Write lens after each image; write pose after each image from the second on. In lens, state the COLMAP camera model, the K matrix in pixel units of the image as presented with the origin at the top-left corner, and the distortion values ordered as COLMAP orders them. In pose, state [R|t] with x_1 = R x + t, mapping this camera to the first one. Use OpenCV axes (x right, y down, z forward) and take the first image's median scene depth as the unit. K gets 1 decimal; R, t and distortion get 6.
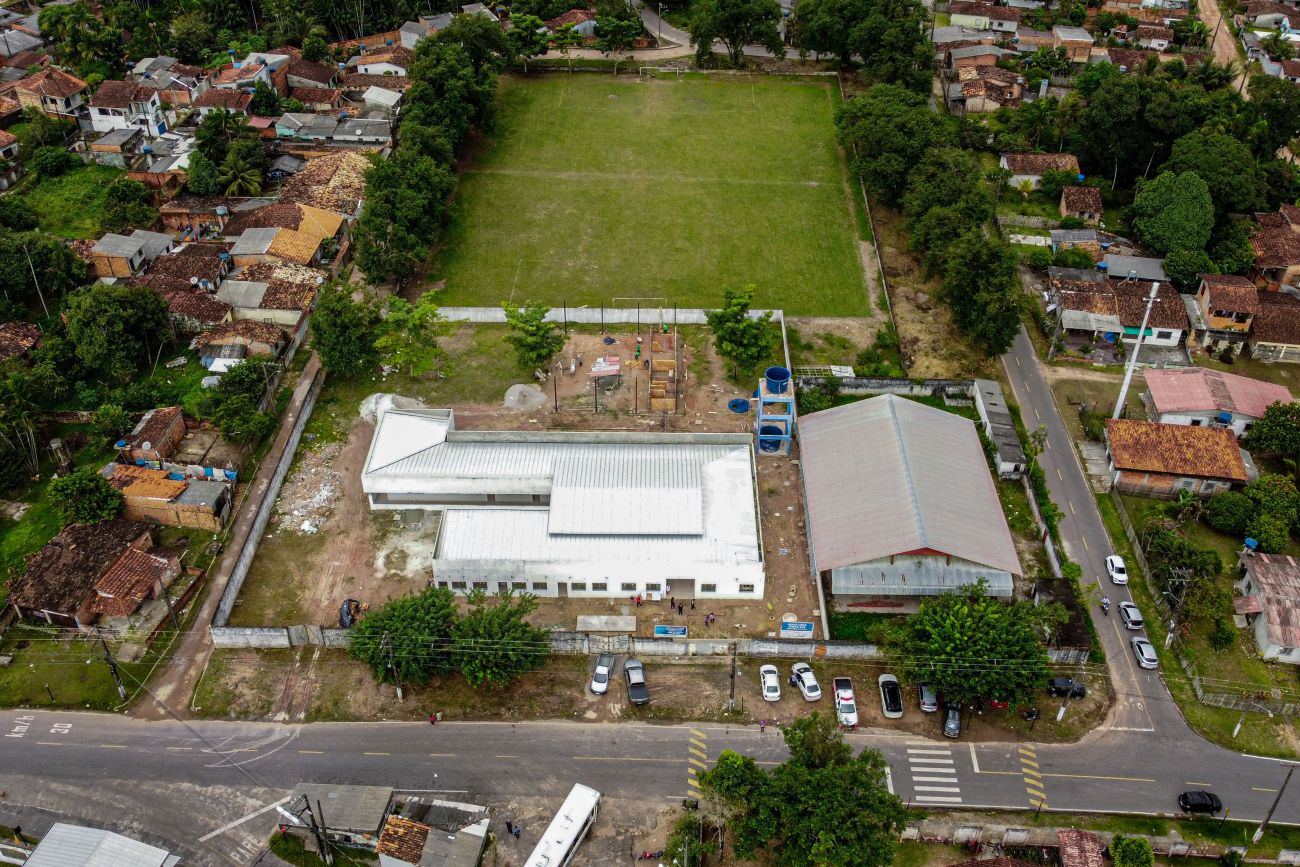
lens RADIAL K [[1184.3, 0, 645.3], [0, 1184.3, 432.8], [0, 0, 1]] dist [0.002932, -0.010623]
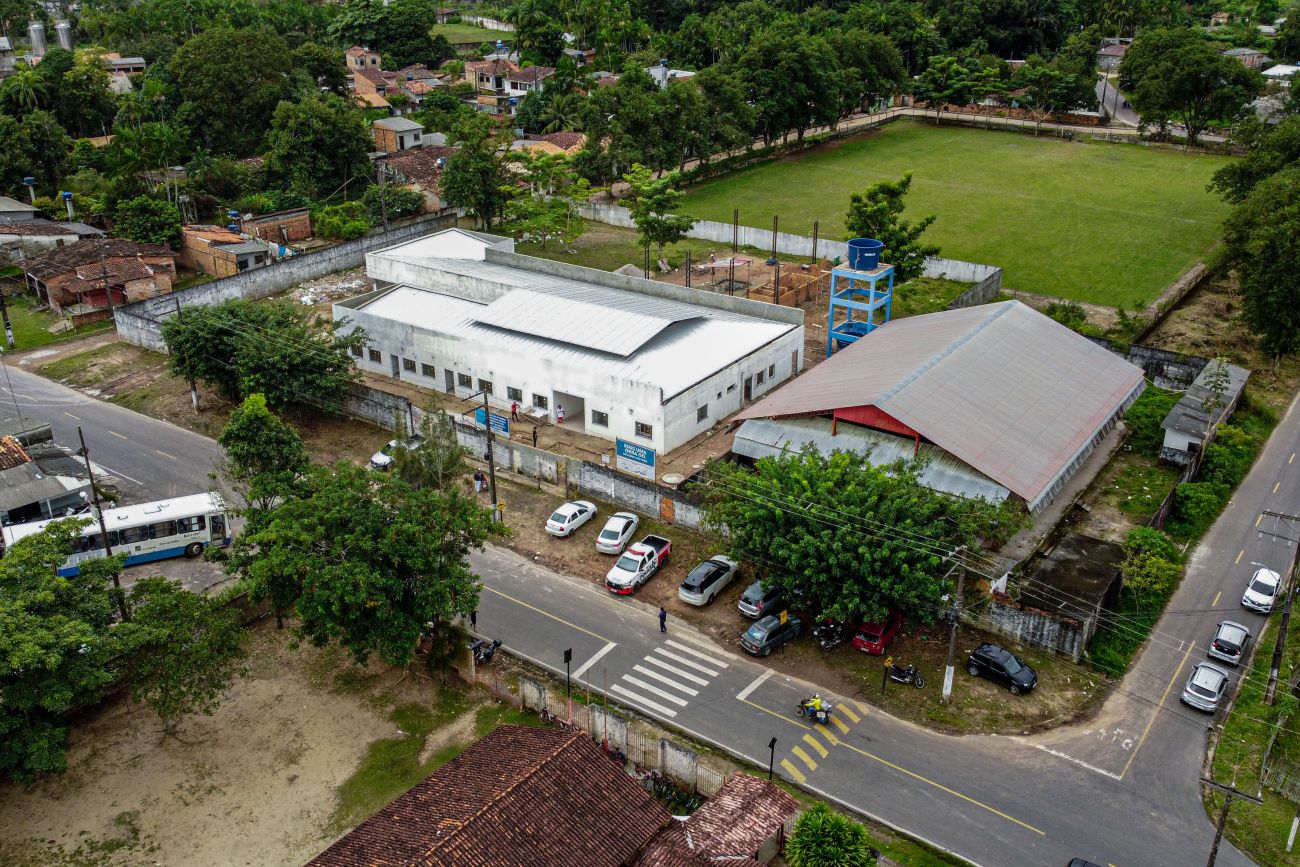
lens RADIAL K [[1184.3, 0, 645.3], [0, 1184.3, 432.8], [0, 0, 1]] dist [0.002932, -0.010623]
pose [[0.830200, 0.221402, -0.511614, 0.423229], [-0.337159, 0.930288, -0.144527, 0.221933], [0.443950, 0.292482, 0.846973, 0.385919]]
